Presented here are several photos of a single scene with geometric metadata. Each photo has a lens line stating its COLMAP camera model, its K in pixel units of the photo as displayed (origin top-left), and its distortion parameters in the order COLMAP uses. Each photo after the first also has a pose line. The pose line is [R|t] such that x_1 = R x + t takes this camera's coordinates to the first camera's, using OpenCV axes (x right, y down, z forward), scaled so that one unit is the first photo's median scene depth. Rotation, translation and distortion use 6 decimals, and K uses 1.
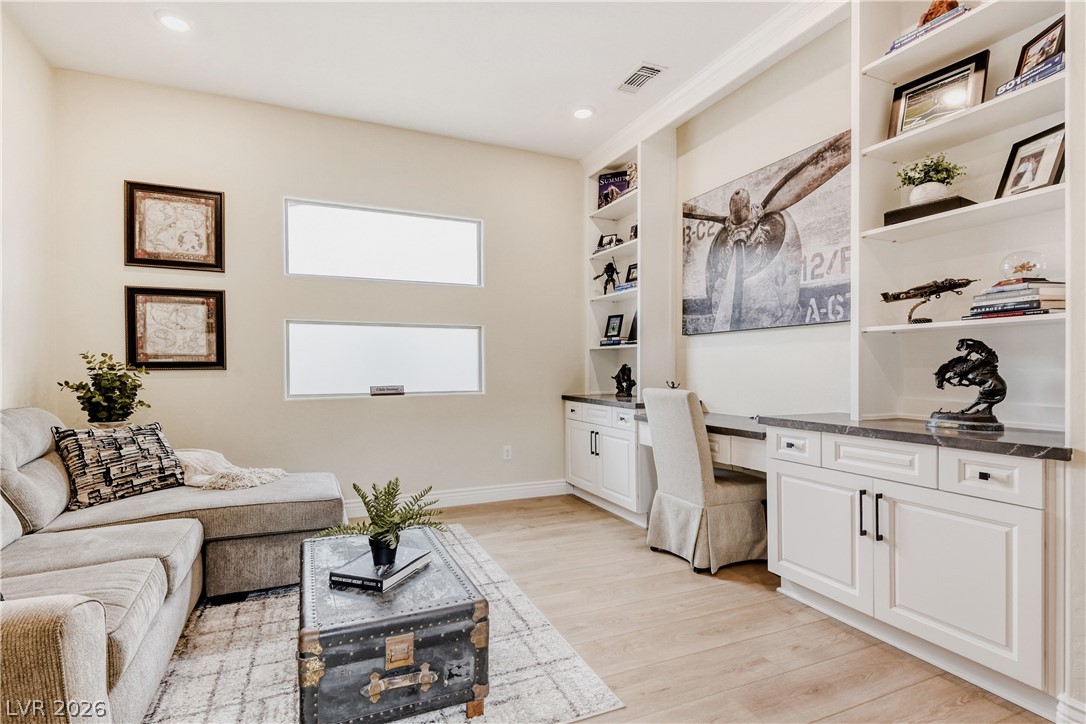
lens RADIAL K [[512.5, 0, 540.3], [0, 512.5, 372.4], [0, 0, 1]] dist [0.015810, -0.000722]
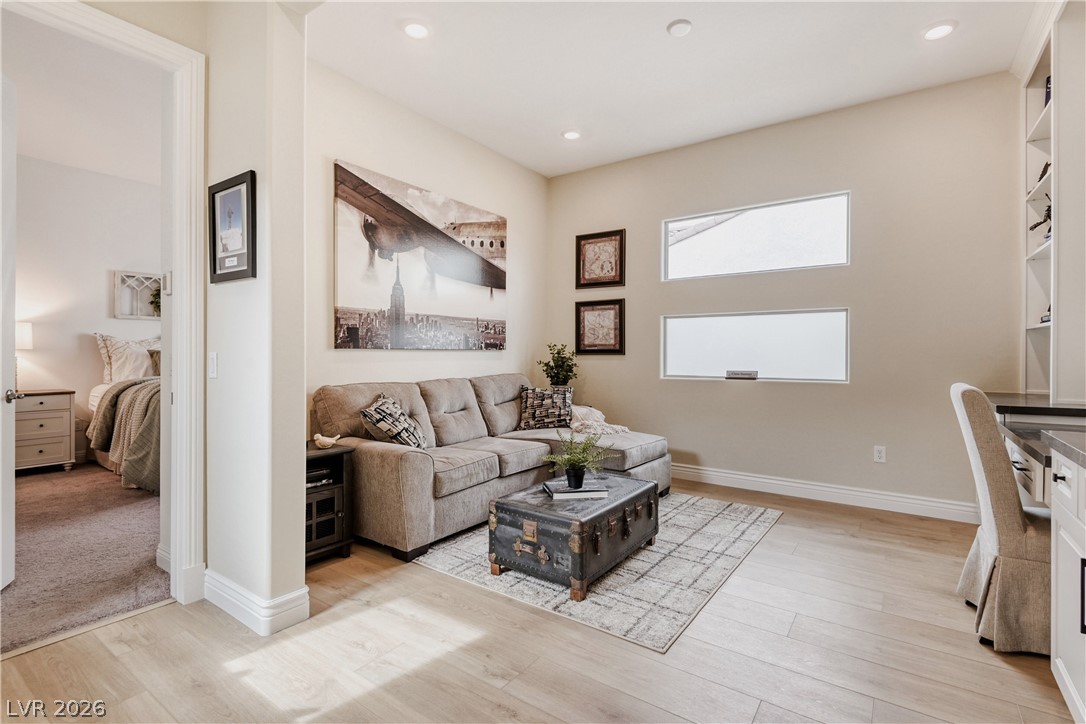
lens RADIAL K [[508.1, 0, 542.3], [0, 508.1, 359.0], [0, 0, 1]] dist [0.027919, -0.028038]
pose [[0.524849, 0.013122, -0.851094, 0.478304], [-0.014152, 0.999877, 0.006688, -0.000122], [0.851078, 0.008534, 0.524971, 0.089776]]
